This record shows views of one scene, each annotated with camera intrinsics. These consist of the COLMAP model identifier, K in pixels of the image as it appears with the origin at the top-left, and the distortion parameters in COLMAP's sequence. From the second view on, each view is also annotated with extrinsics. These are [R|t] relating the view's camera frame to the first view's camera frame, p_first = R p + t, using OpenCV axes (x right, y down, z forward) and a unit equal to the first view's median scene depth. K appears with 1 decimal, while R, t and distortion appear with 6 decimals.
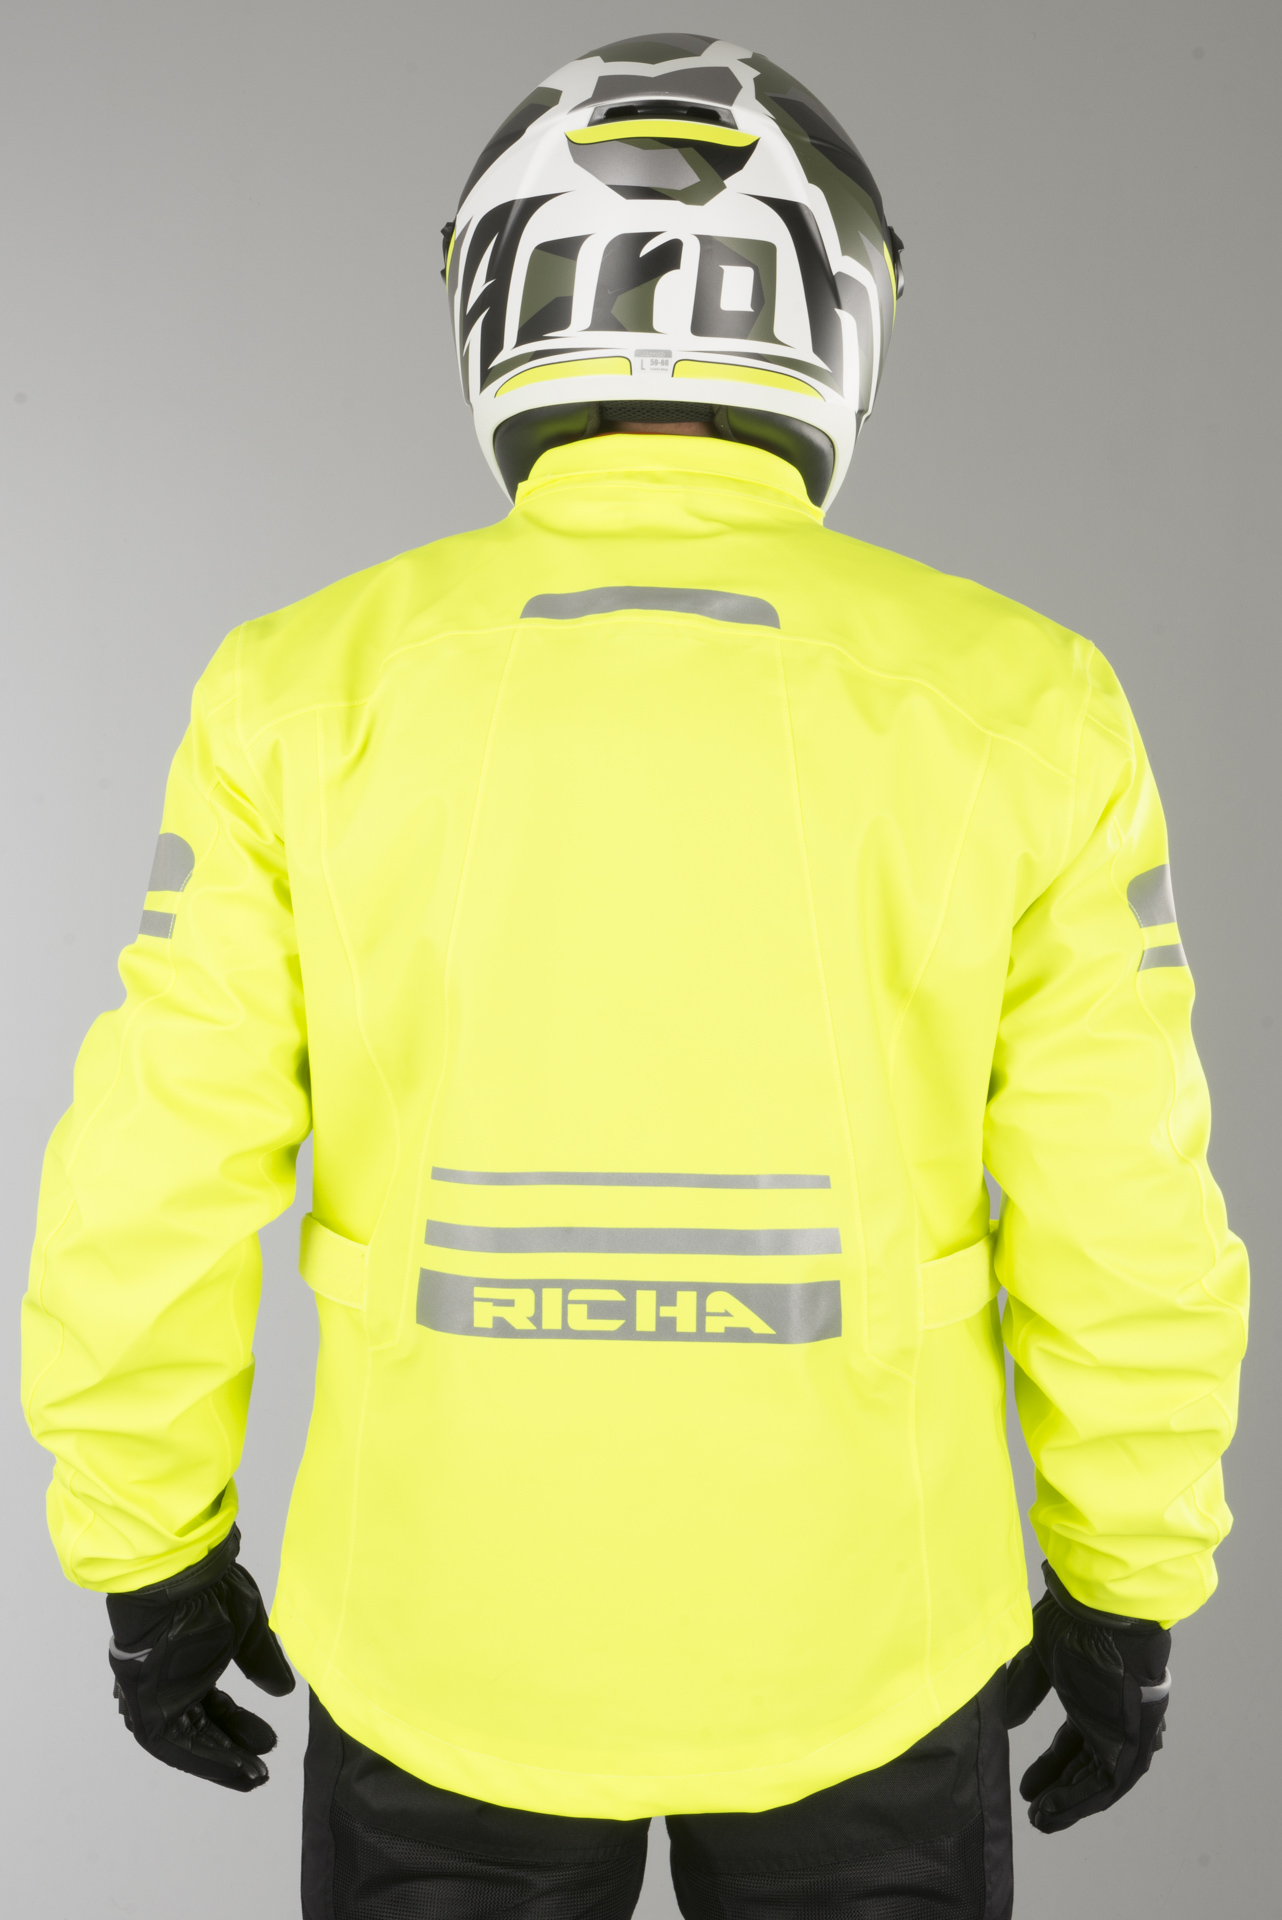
lens RADIAL K [[3176.3, 0, 647.0], [0, 3176.3, 947.7], [0, 0, 1]] dist [0.070159, 0.000000]
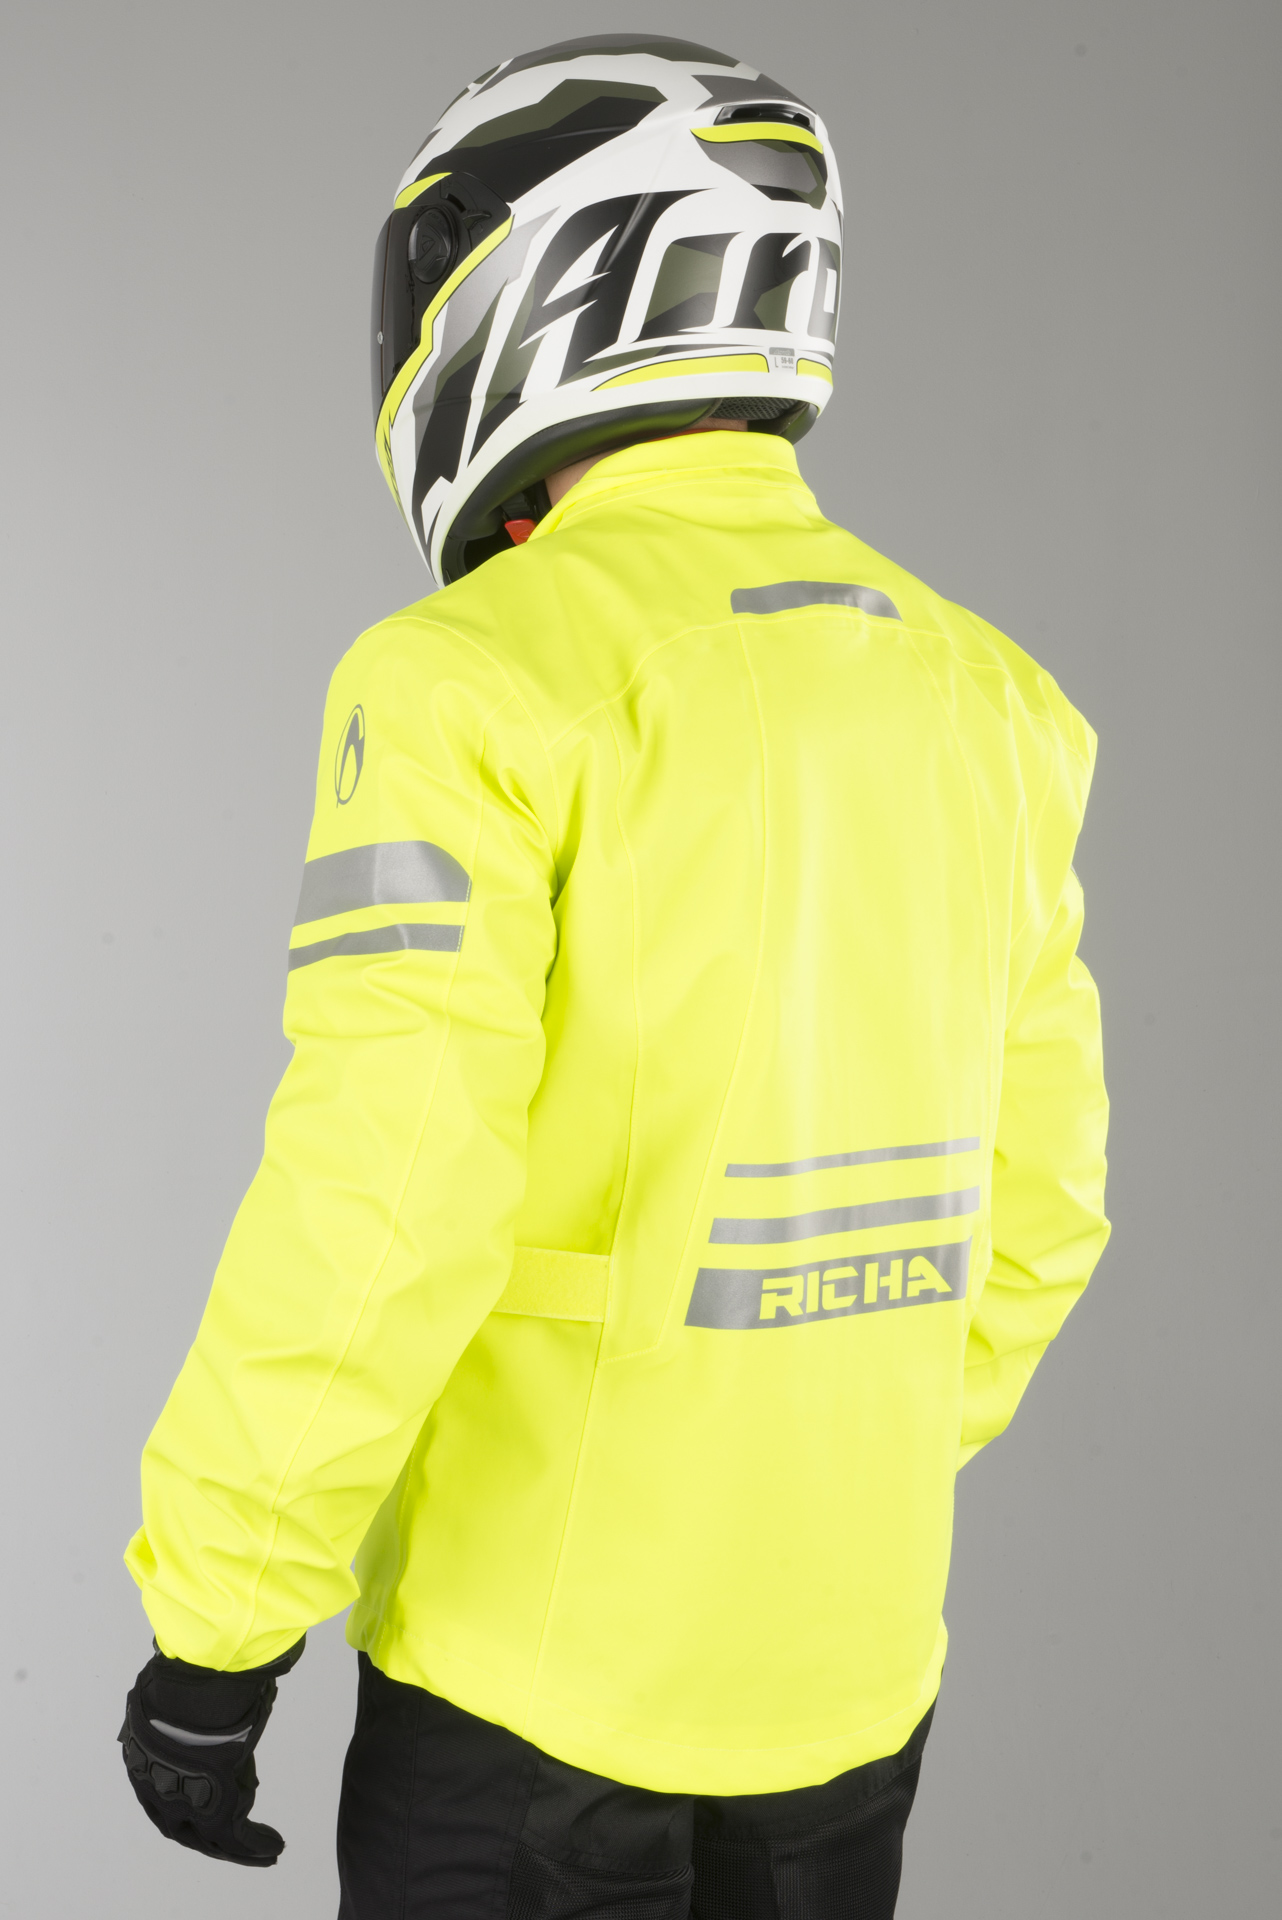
lens RADIAL K [[3176.3, 0, 647.1], [0, 3176.3, 959.0], [0, 0, 1]] dist [0.070159, 0.000000]
pose [[0.836055, -0.074723, 0.543534, -0.608276], [0.075851, 0.996911, 0.020378, -0.016761], [-0.543378, 0.024190, 0.839140, 0.172267]]
